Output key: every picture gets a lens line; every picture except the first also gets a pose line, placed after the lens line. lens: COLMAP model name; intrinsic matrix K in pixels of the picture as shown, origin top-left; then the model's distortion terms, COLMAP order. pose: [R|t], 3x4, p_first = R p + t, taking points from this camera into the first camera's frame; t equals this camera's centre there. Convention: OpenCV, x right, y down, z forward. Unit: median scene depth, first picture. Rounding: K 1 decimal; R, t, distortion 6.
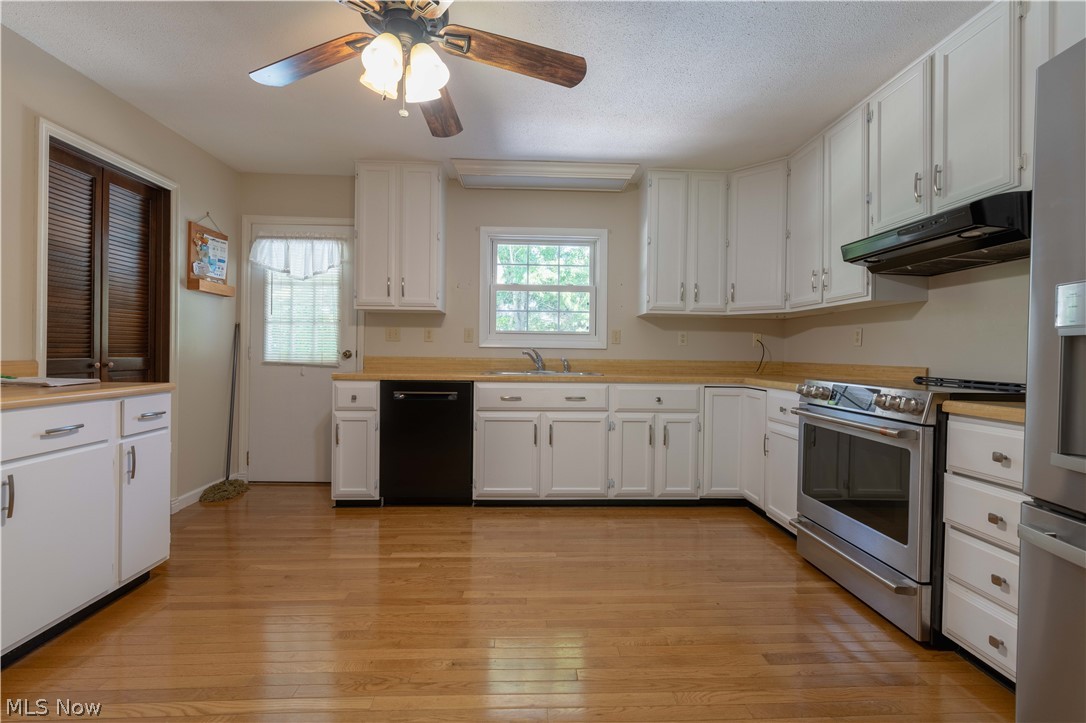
lens RADIAL K [[472.3, 0, 547.0], [0, 472.3, 356.3], [0, 0, 1]] dist [-0.001771, 0.000325]
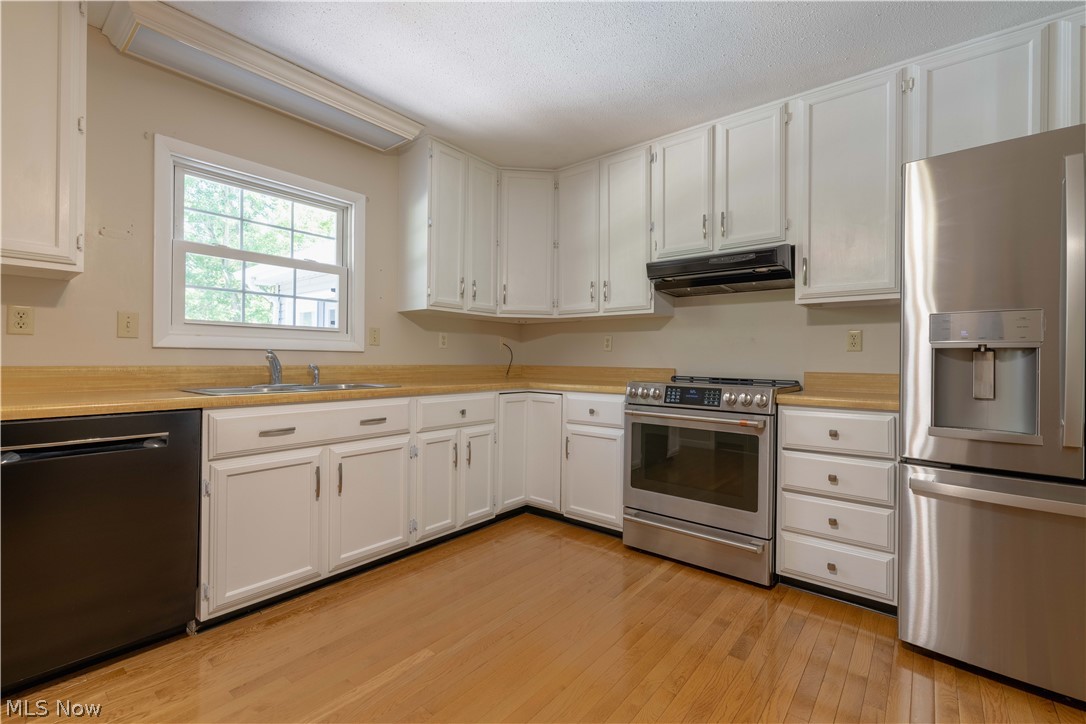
lens RADIAL K [[472.3, 0, 547.0], [0, 472.3, 359.1], [0, 0, 1]] dist [-0.001771, 0.000325]
pose [[0.664503, -0.004813, 0.747271, -0.295486], [0.004133, 0.999988, 0.002765, -0.005472], [-0.747275, 0.001251, 0.664514, 0.322336]]
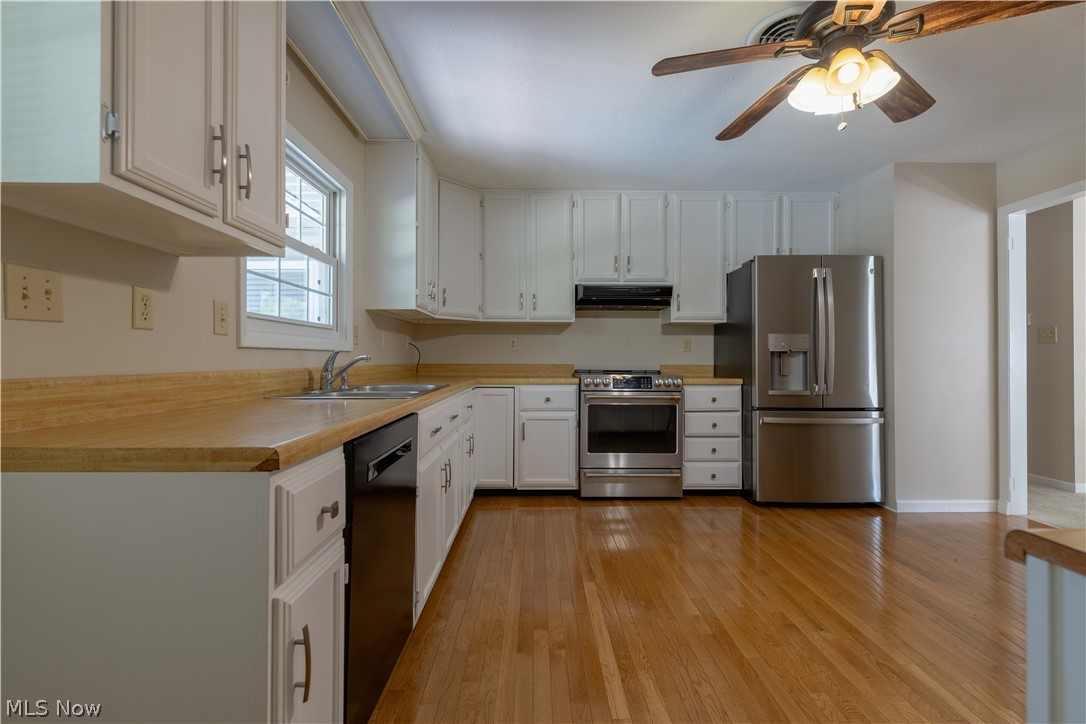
lens RADIAL K [[472.3, 0, 545.9], [0, 472.3, 356.0], [0, 0, 1]] dist [-0.001771, 0.000325]
pose [[0.030782, -0.006911, 0.999502, -0.684119], [0.006324, 0.999957, 0.006719, -0.013980], [-0.999506, 0.006114, 0.030824, 0.818659]]
